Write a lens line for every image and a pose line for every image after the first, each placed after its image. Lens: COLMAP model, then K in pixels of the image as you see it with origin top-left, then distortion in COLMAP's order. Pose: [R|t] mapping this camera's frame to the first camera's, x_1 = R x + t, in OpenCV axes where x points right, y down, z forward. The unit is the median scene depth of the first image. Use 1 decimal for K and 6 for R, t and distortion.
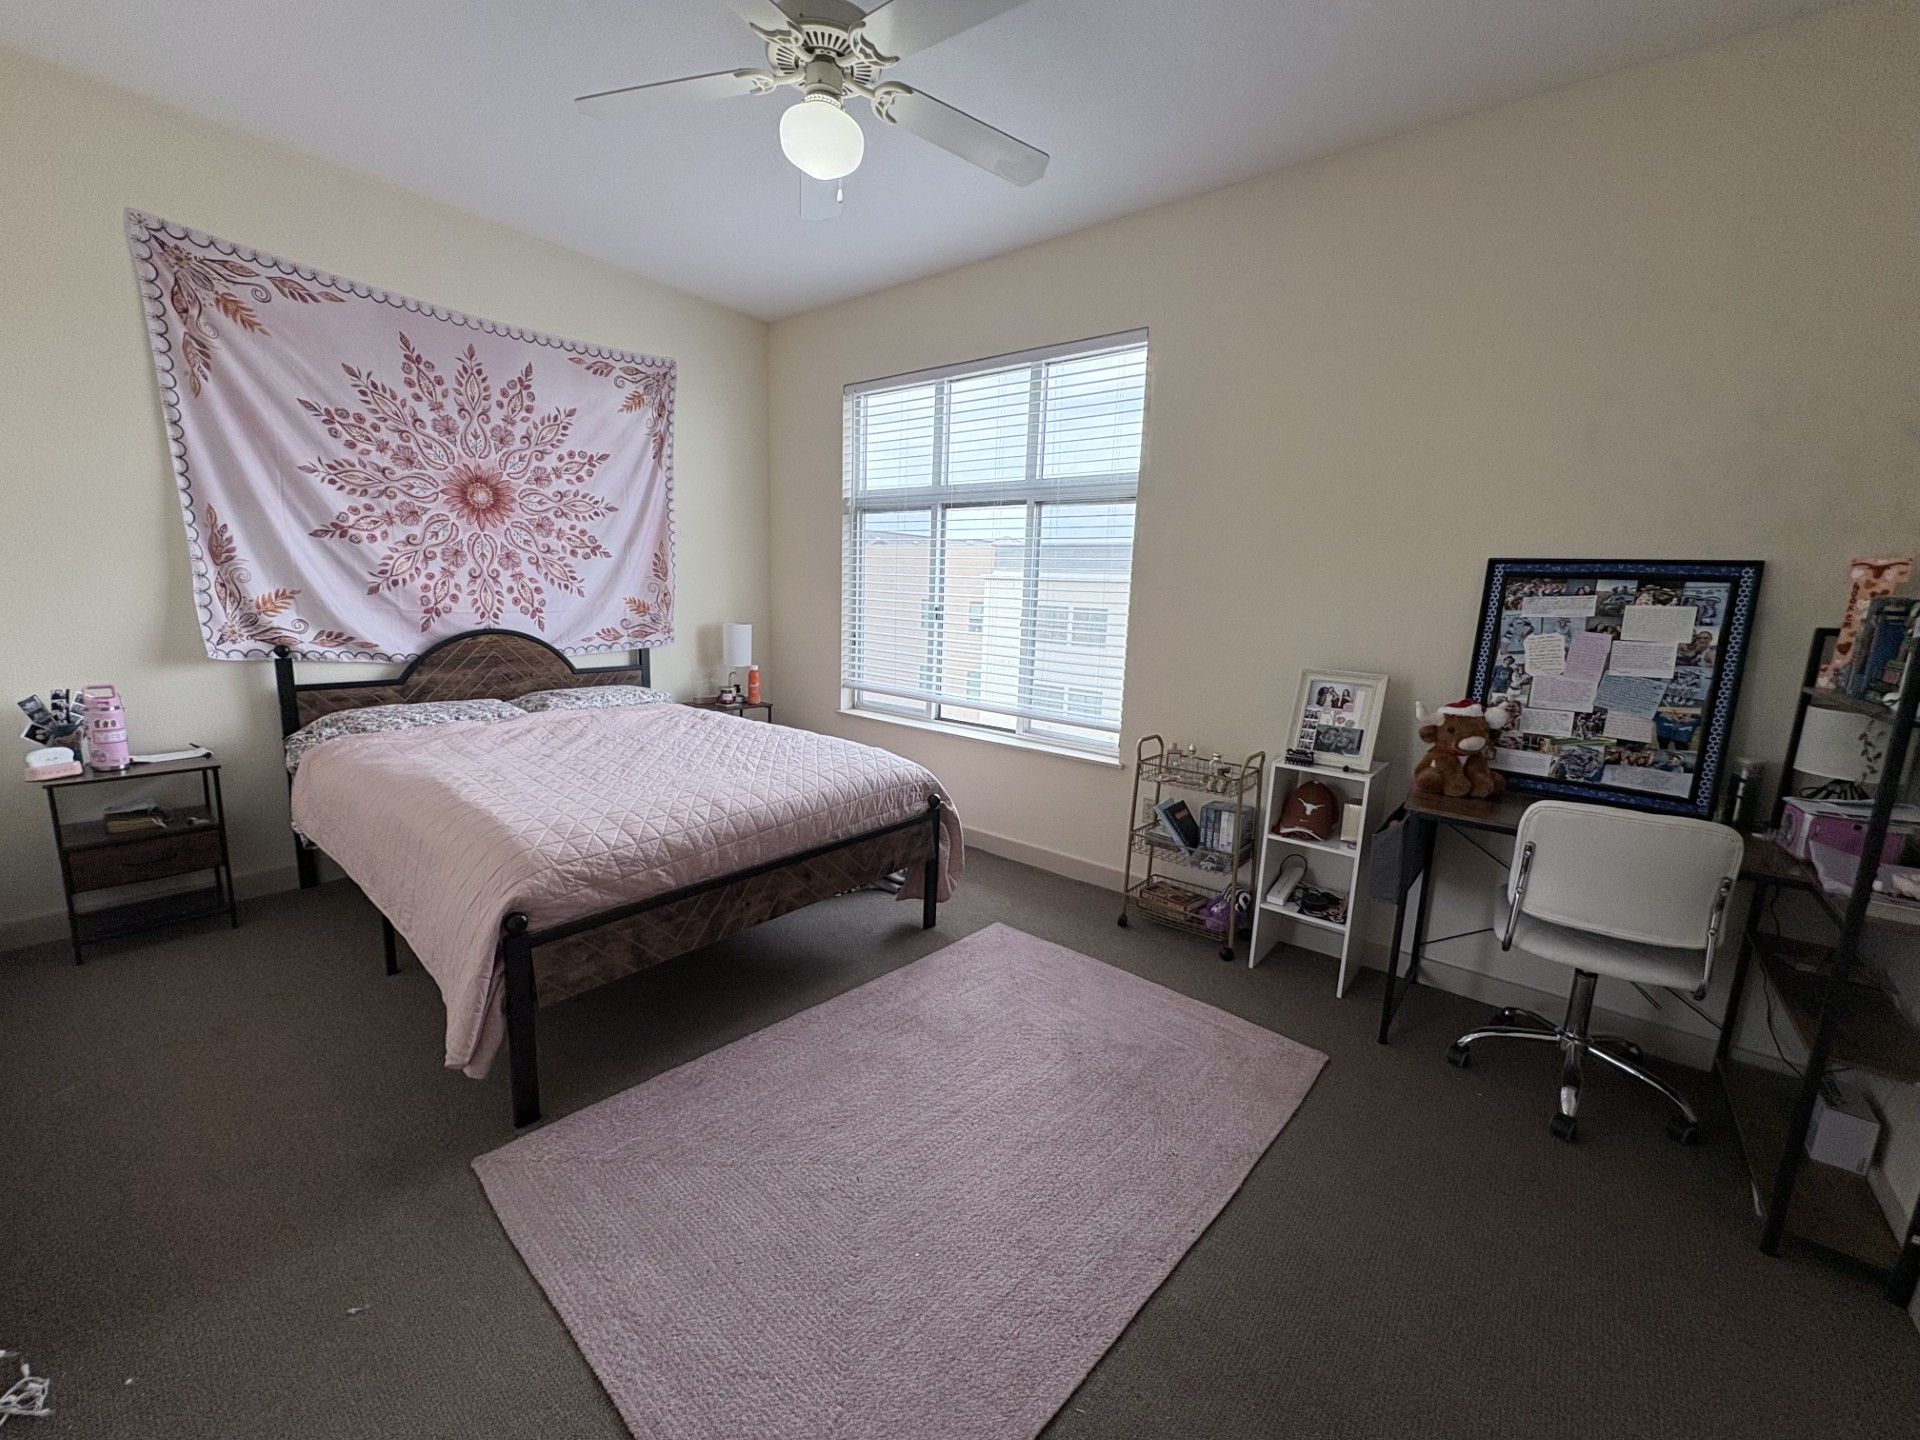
lens RADIAL K [[764.2, 0, 960.0], [0, 764.2, 720.0], [0, 0, 1]] dist [0.002007, -0.000928]
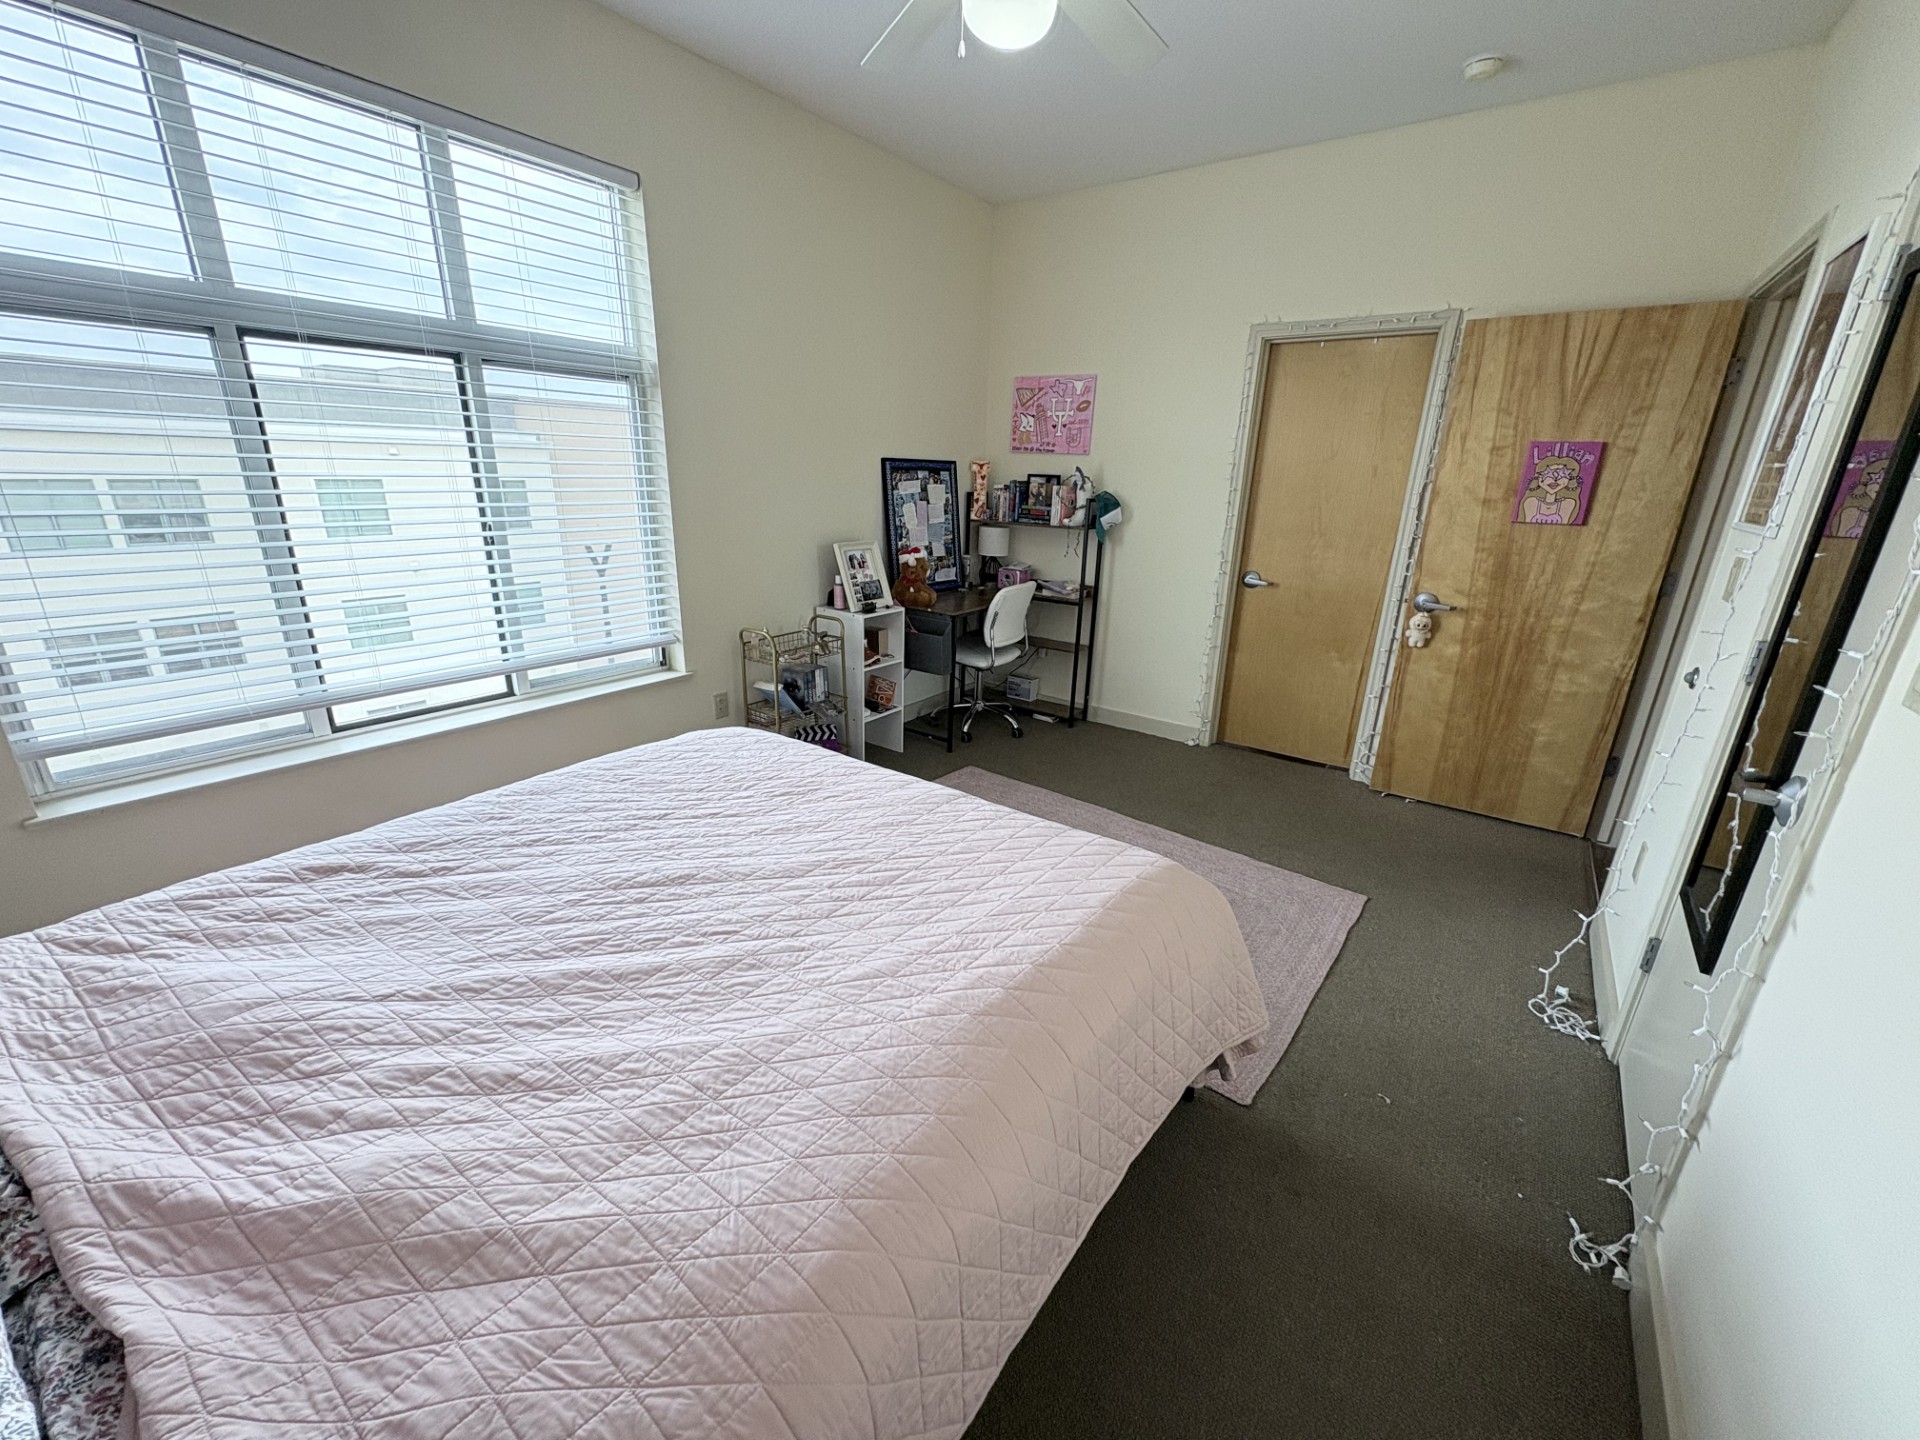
lens RADIAL K [[764.2, 0, 960.0], [0, 764.2, 720.0], [0, 0, 1]] dist [0.002007, -0.000928]
pose [[-0.052344, -0.348759, 0.935749, -1.033468], [0.146219, 0.924259, 0.352656, -0.251455], [-0.987867, 0.155283, 0.002615, 0.948657]]
